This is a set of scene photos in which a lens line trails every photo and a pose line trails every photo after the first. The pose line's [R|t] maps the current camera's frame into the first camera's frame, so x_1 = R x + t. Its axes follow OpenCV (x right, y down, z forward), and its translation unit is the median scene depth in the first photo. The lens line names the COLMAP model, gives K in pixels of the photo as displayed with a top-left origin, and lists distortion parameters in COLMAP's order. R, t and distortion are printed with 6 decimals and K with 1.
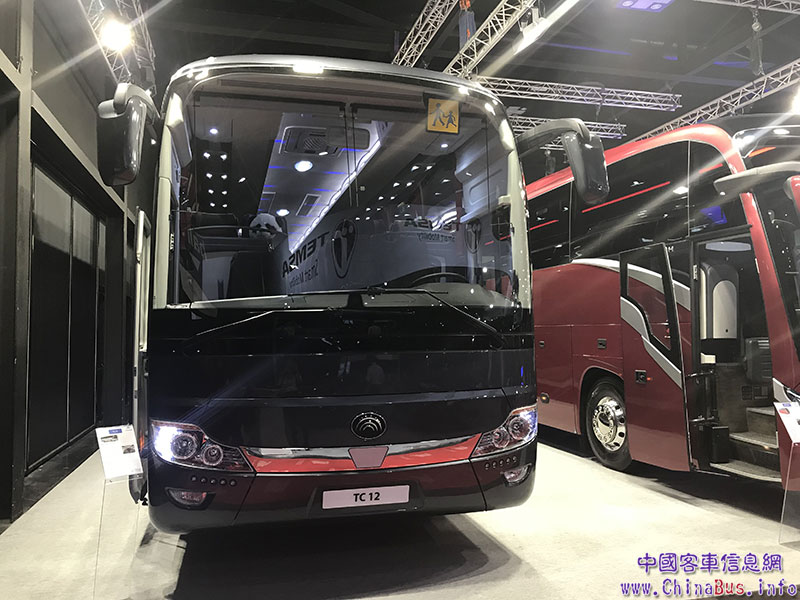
lens RADIAL K [[648.1, 0, 399.2], [0, 648.1, 304.1], [0, 0, 1]] dist [0.005382, -0.009865]
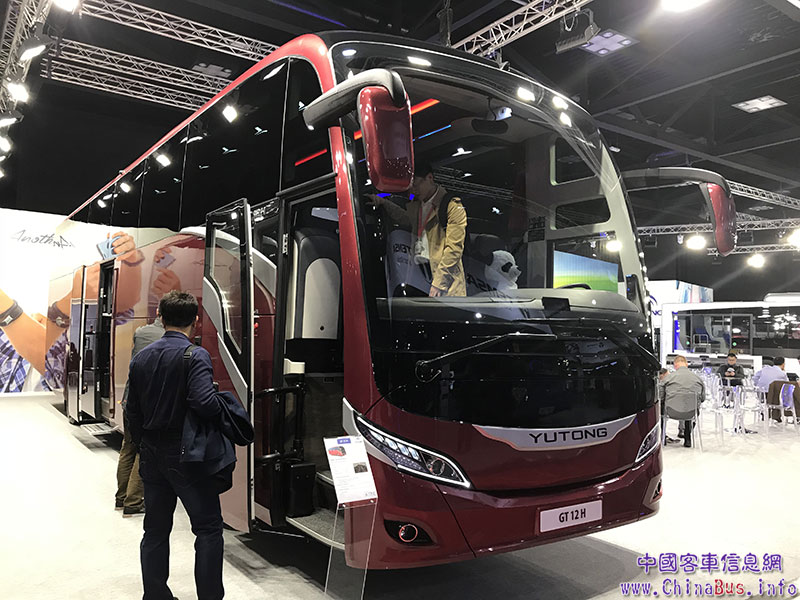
lens RADIAL K [[648.1, 0, 401.0], [0, 648.1, 297.5], [0, 0, 1]] dist [0.005382, -0.009865]
pose [[0.939577, 0.049630, 0.338721, 0.342010], [-0.045512, 0.998762, -0.020095, 0.017653], [-0.339299, 0.003465, 0.940672, 0.296181]]
